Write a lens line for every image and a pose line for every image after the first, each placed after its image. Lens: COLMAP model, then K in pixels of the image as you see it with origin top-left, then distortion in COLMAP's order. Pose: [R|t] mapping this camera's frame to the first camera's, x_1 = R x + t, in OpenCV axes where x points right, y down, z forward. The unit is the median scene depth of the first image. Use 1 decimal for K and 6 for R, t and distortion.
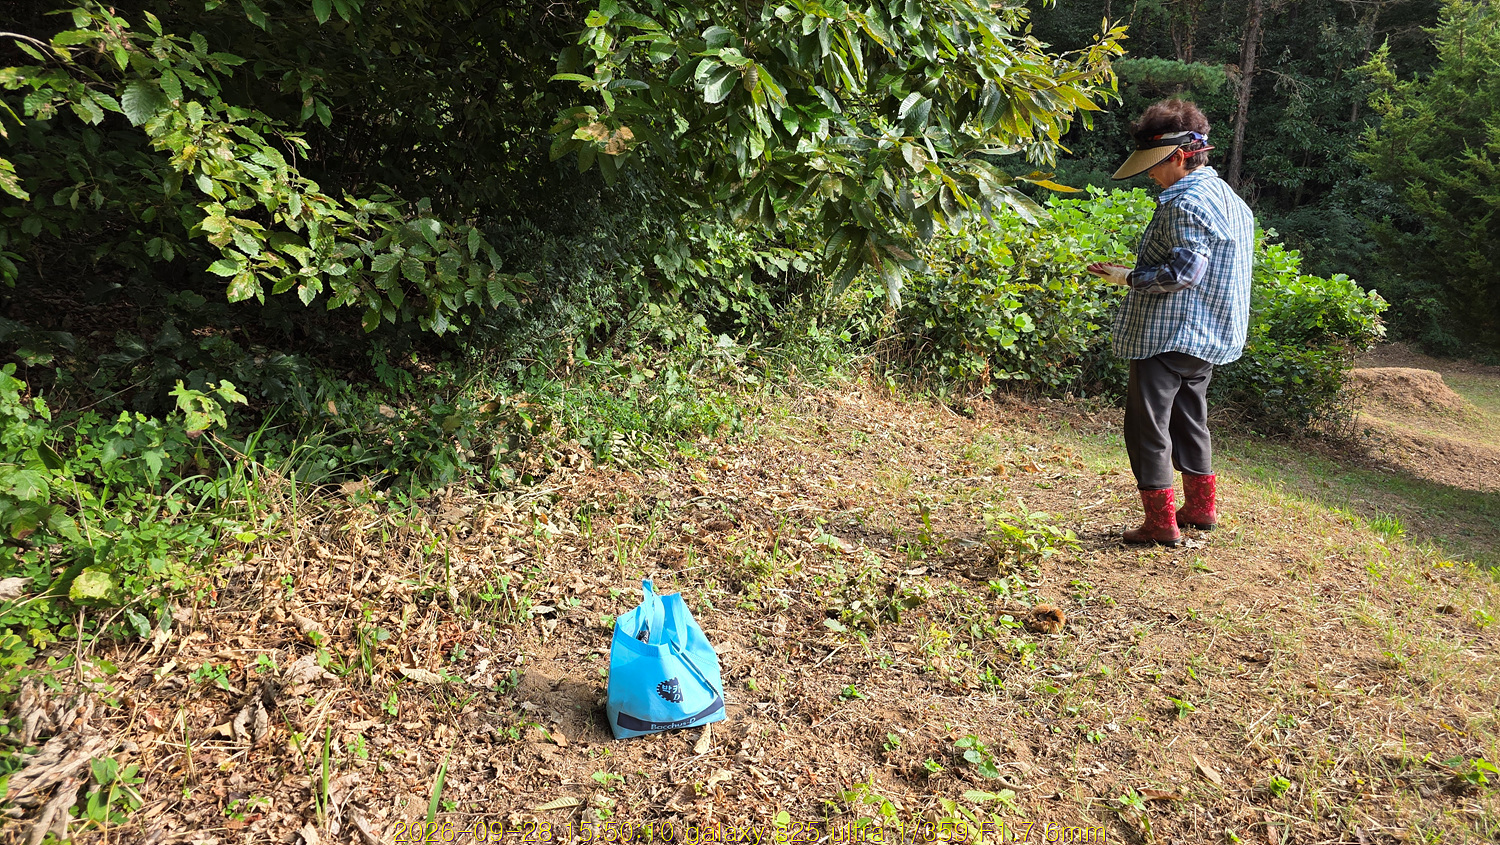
lens RADIAL K [[1052.6, 0, 750.0], [0, 1052.6, 422.5], [0, 0, 1]] dist [0.034419, -0.045153]
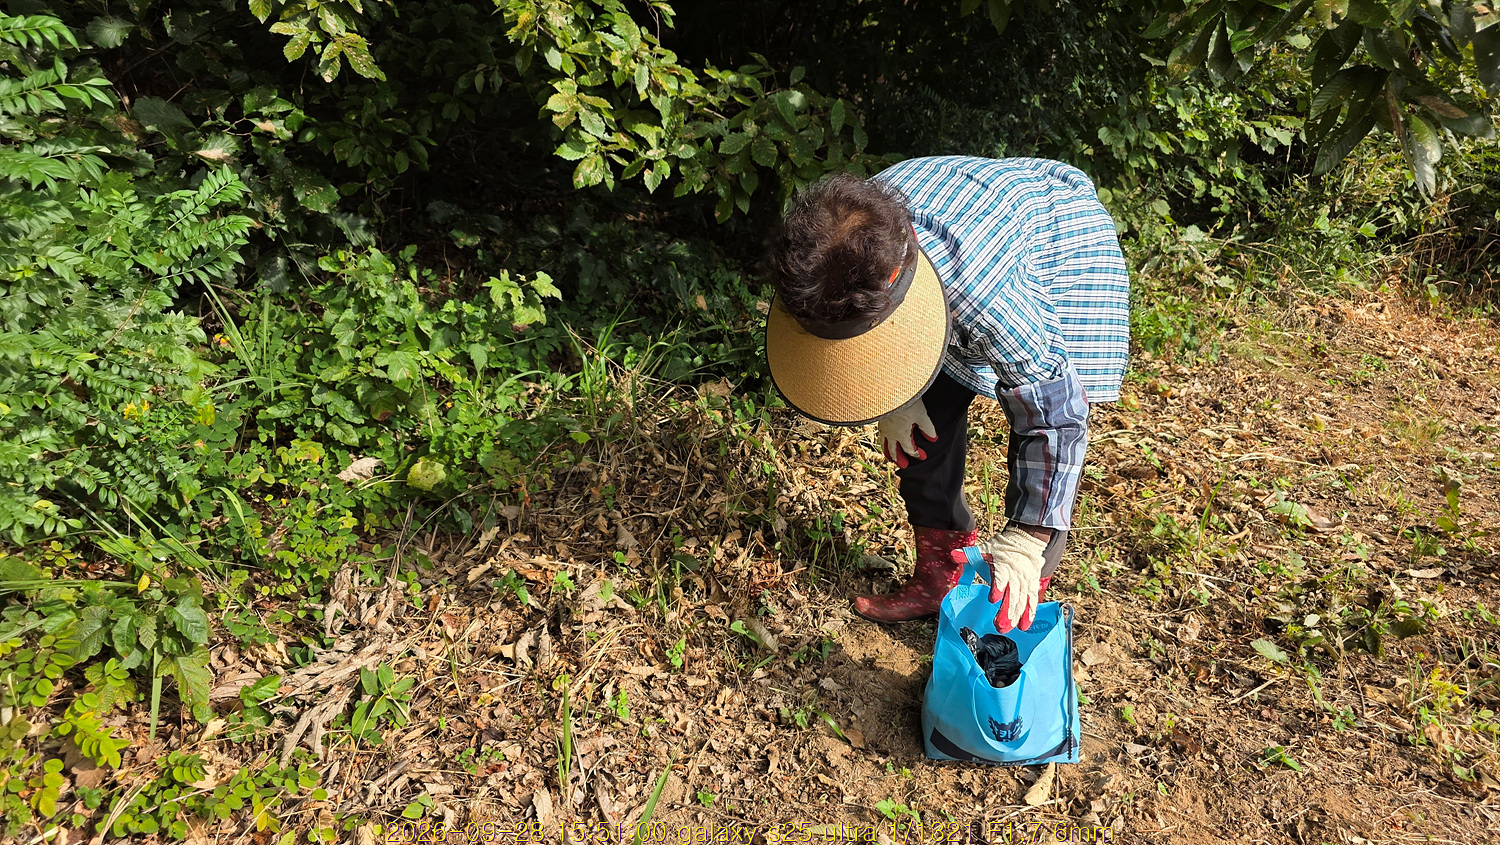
lens RADIAL K [[1105.9, 0, 684.9], [0, 1105.9, 406.5], [0, 0, 1]] dist [0.088204, -0.103591]
pose [[0.898231, 0.088892, -0.430440, 0.033482], [-0.053494, 0.994164, 0.093680, -0.017296], [0.436256, -0.061120, 0.897745, 0.137143]]
